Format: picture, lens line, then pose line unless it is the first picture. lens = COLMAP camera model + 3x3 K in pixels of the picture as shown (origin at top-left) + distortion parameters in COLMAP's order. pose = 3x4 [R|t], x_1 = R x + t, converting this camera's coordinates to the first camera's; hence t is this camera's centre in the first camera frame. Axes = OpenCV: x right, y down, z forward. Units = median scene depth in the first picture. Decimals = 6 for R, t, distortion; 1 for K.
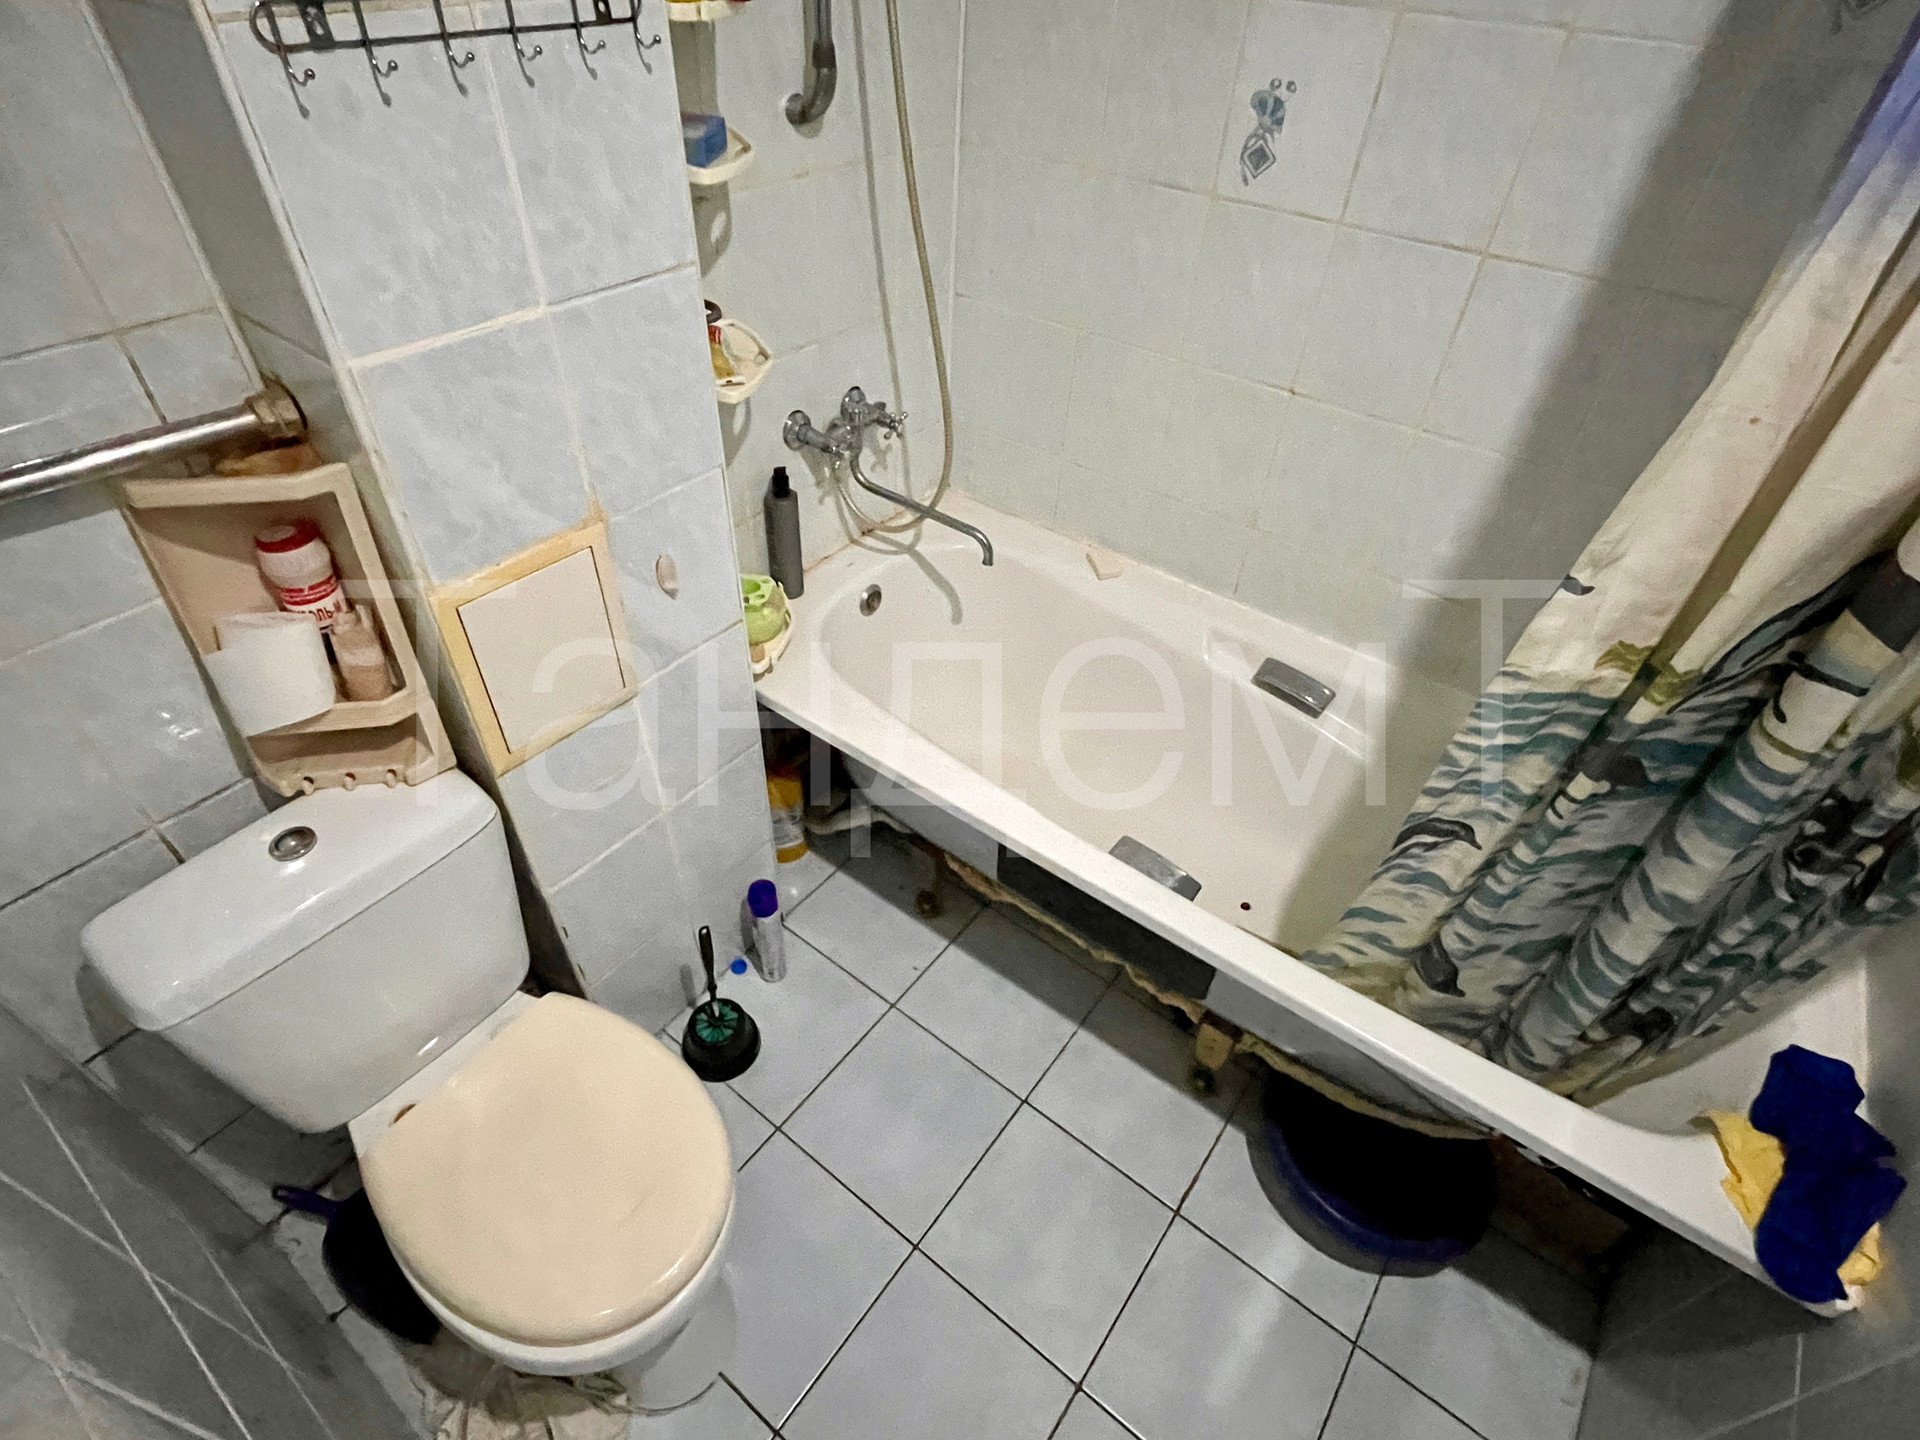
lens RADIAL K [[957.3, 0, 960.0], [0, 957.3, 720.0], [0, 0, 1]] dist [-0.003820, -0.000223]
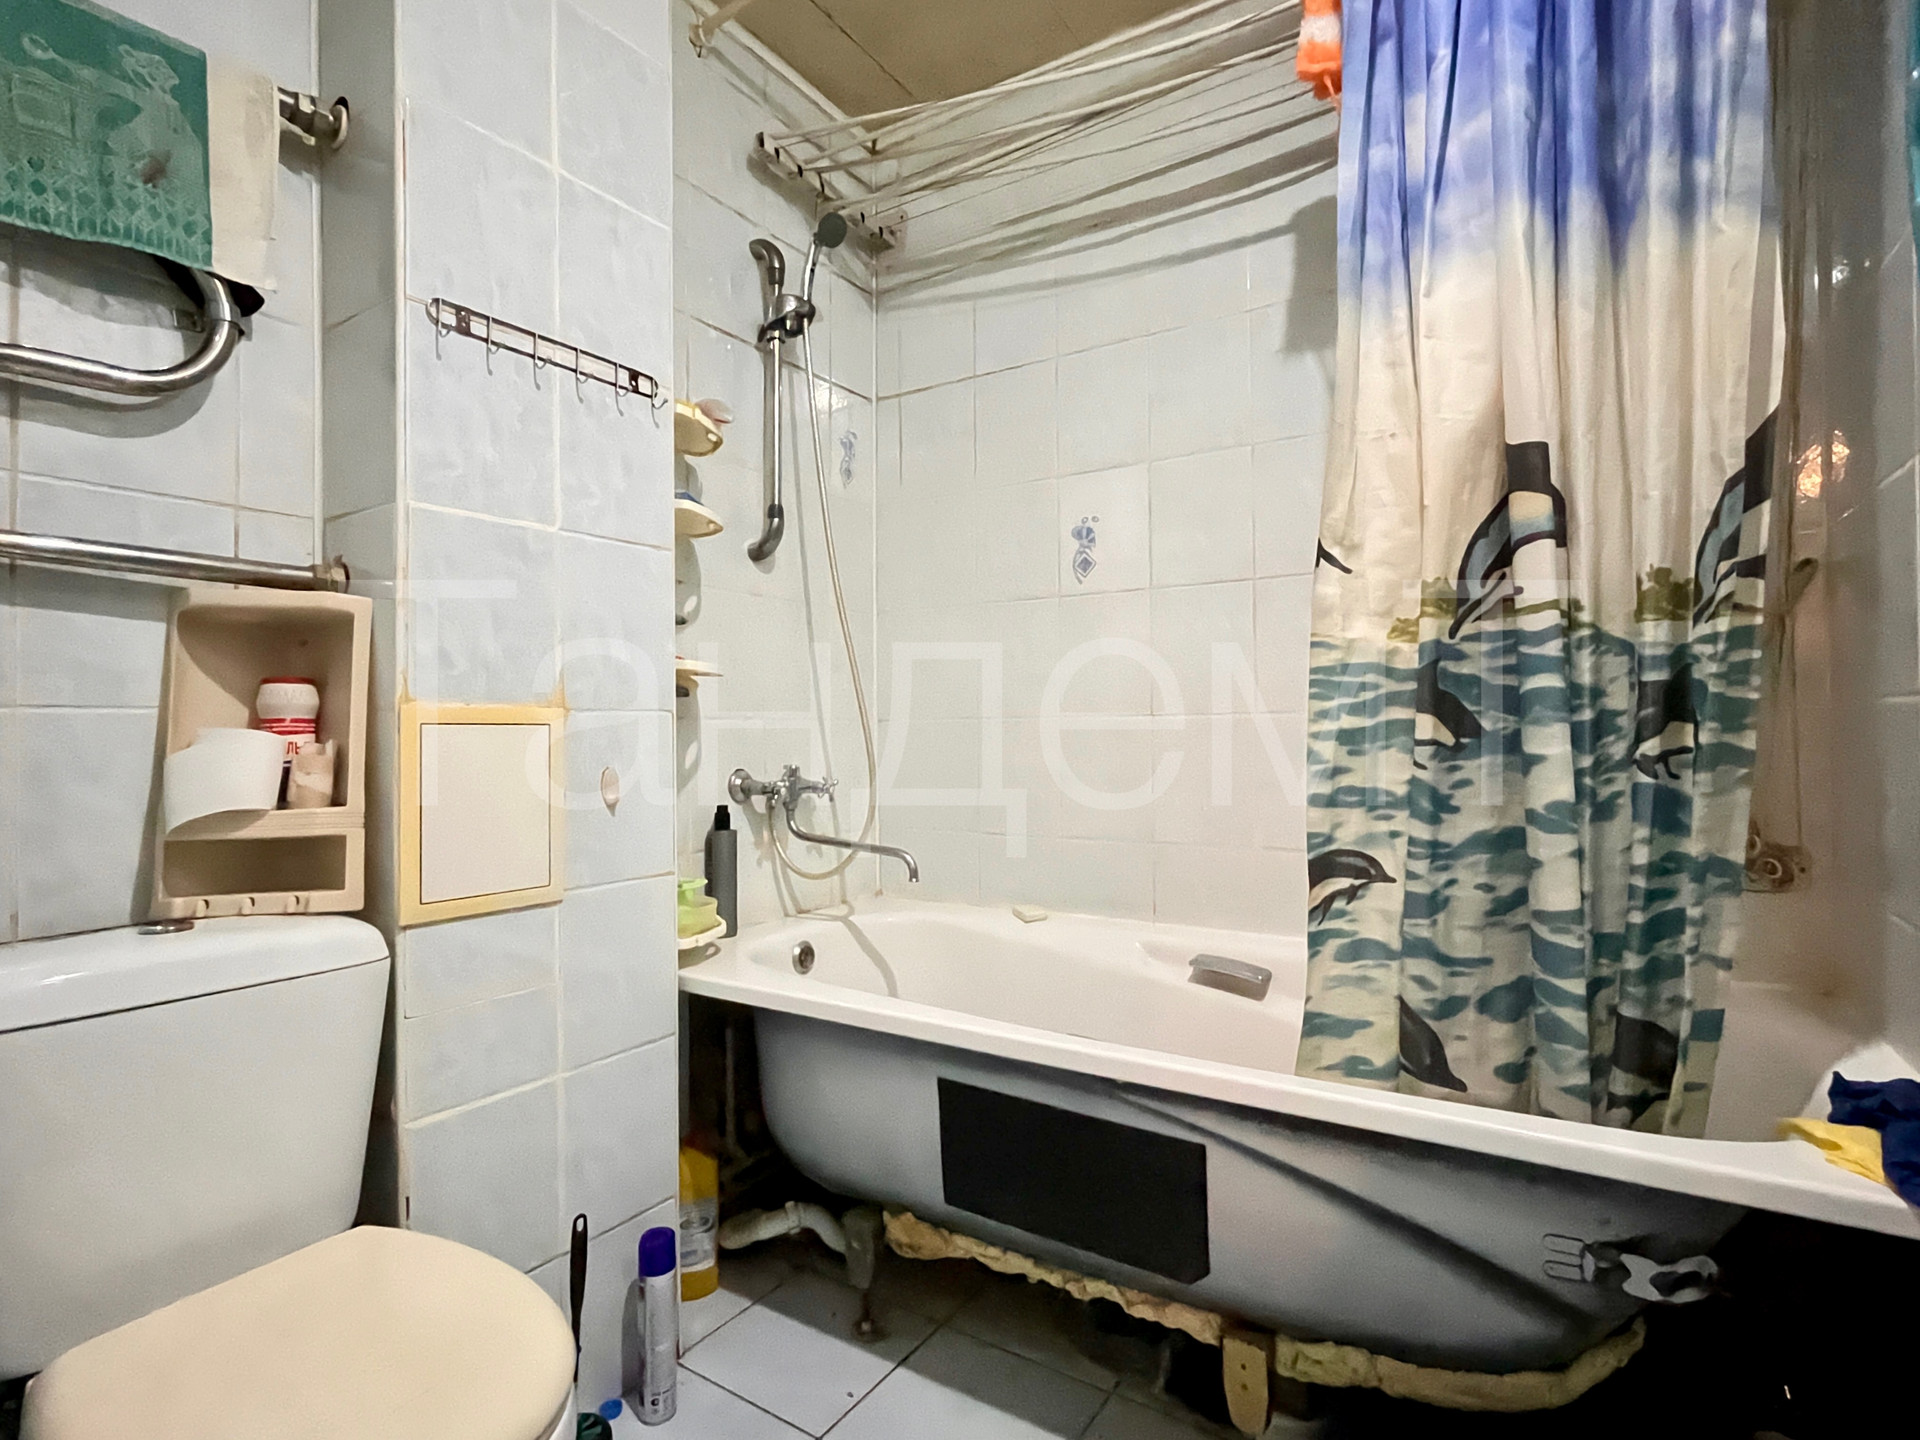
lens RADIAL K [[957.3, 0, 960.0], [0, 957.3, 720.0], [0, 0, 1]] dist [-0.003820, -0.000223]
pose [[0.996525, -0.054463, 0.063021, 0.028621], [0.082764, 0.732667, -0.675537, 0.533726], [-0.009382, 0.678405, 0.734628, 0.124212]]
